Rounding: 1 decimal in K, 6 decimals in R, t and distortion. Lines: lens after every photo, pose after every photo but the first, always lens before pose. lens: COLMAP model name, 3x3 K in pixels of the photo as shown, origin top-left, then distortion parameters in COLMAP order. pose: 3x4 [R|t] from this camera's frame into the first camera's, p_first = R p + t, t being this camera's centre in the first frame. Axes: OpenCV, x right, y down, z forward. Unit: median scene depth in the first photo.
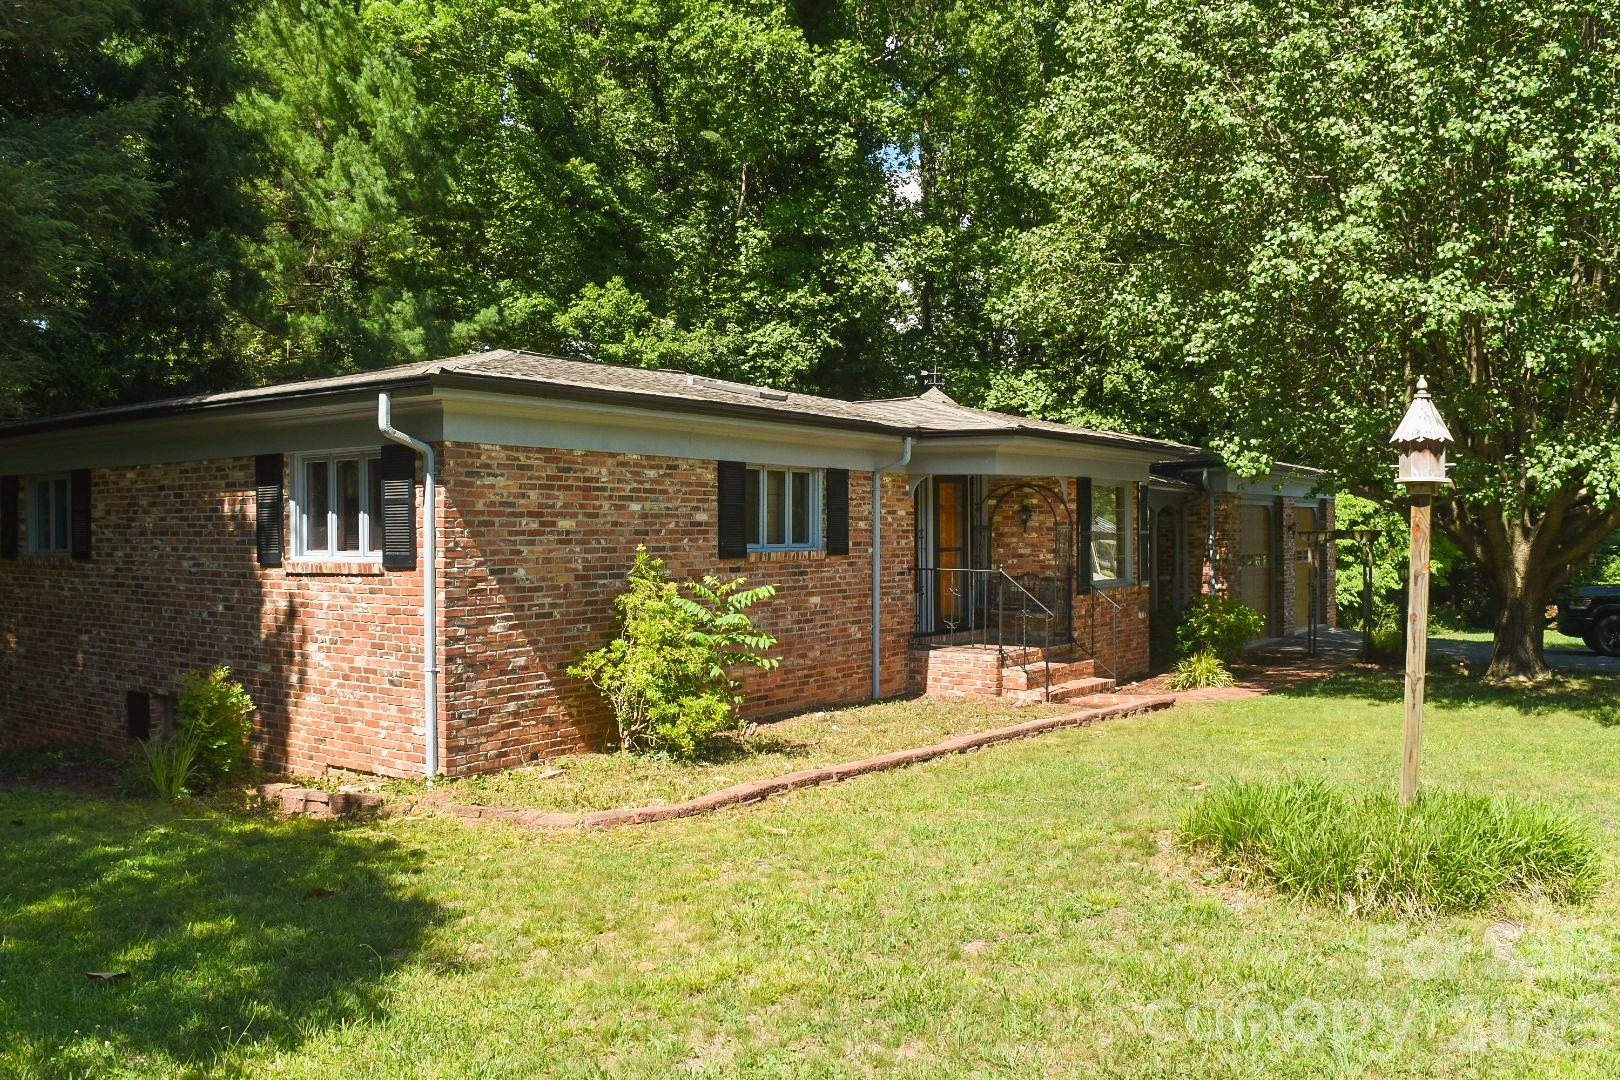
lens RADIAL K [[1275.2, 0, 840.1], [0, 1275.2, 522.2], [0, 0, 1]] dist [-0.087519, 0.013665]
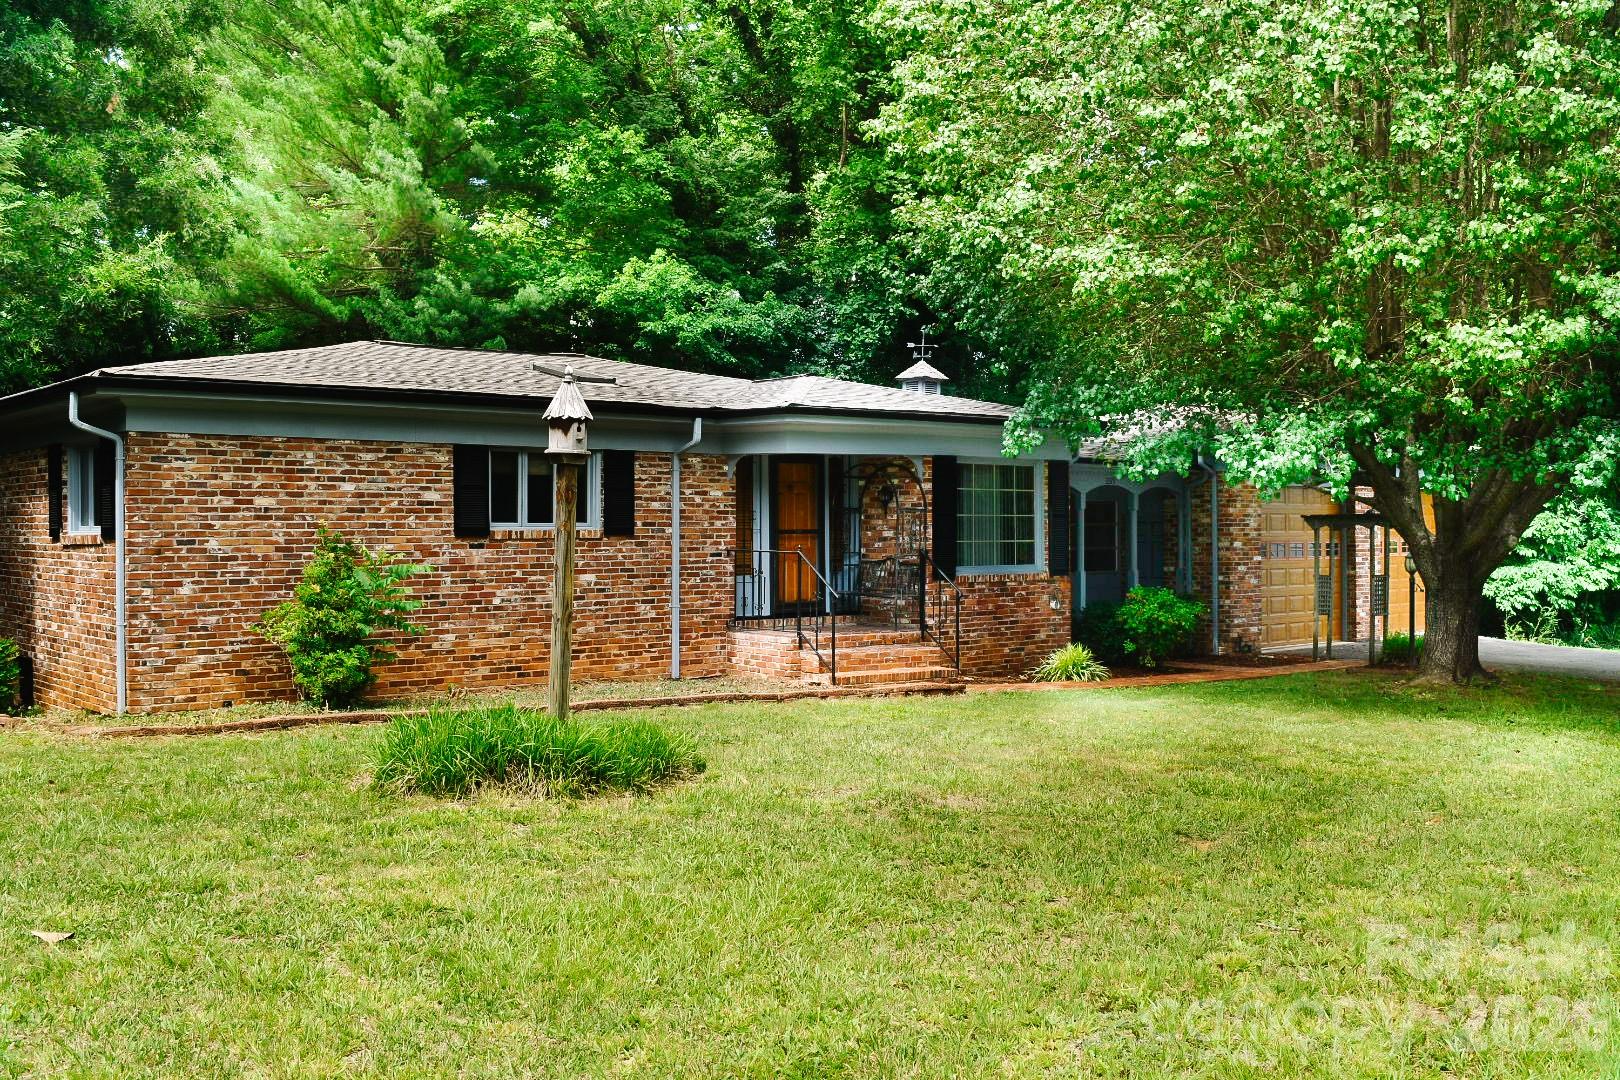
lens RADIAL K [[1521.5, 0, 810.0], [0, 1521.5, 540.0], [0, 0, 1]] dist [-0.084427, 0.027763]
pose [[0.969607, 0.001954, -0.244661, 0.550066], [0.001677, 0.999892, 0.014633, 0.015478], [0.244664, -0.014599, 0.969498, -0.175671]]
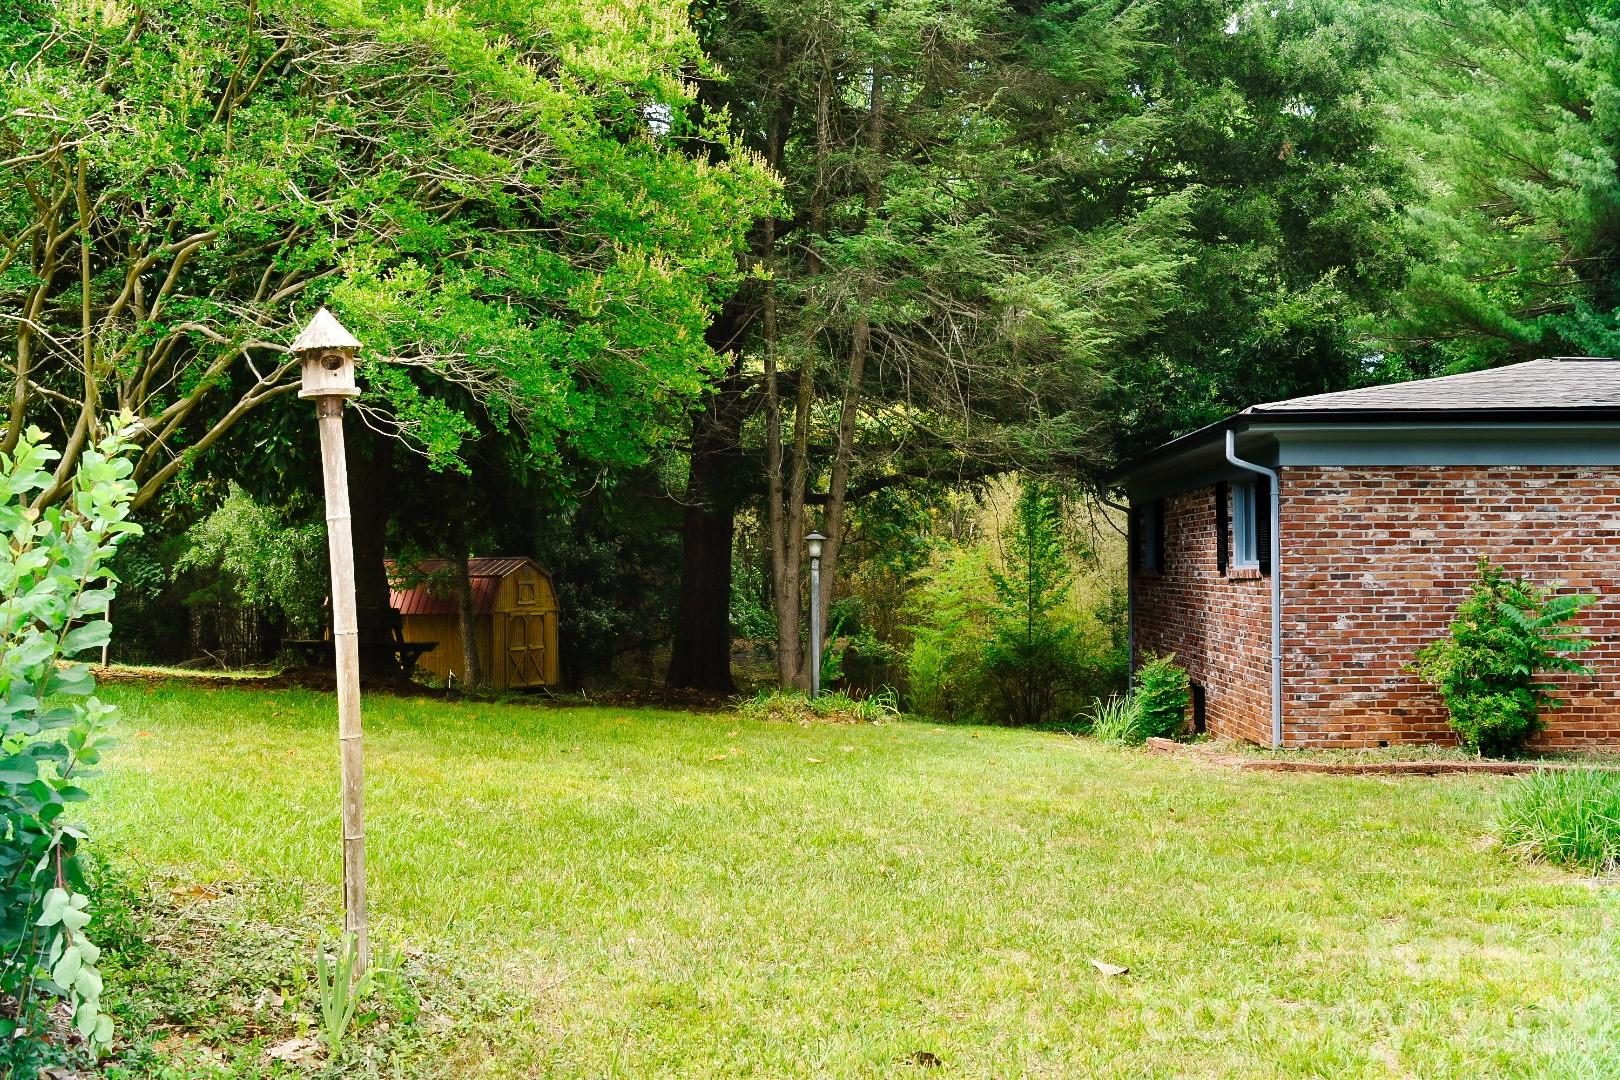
lens RADIAL K [[1521.5, 0, 810.0], [0, 1521.5, 540.0], [0, 0, 1]] dist [-0.084427, 0.027763]
pose [[0.528969, -0.016029, -0.848489, 0.558037], [0.008738, 0.999871, -0.013441, 0.017667], [0.848596, -0.000304, 0.529042, -0.114506]]
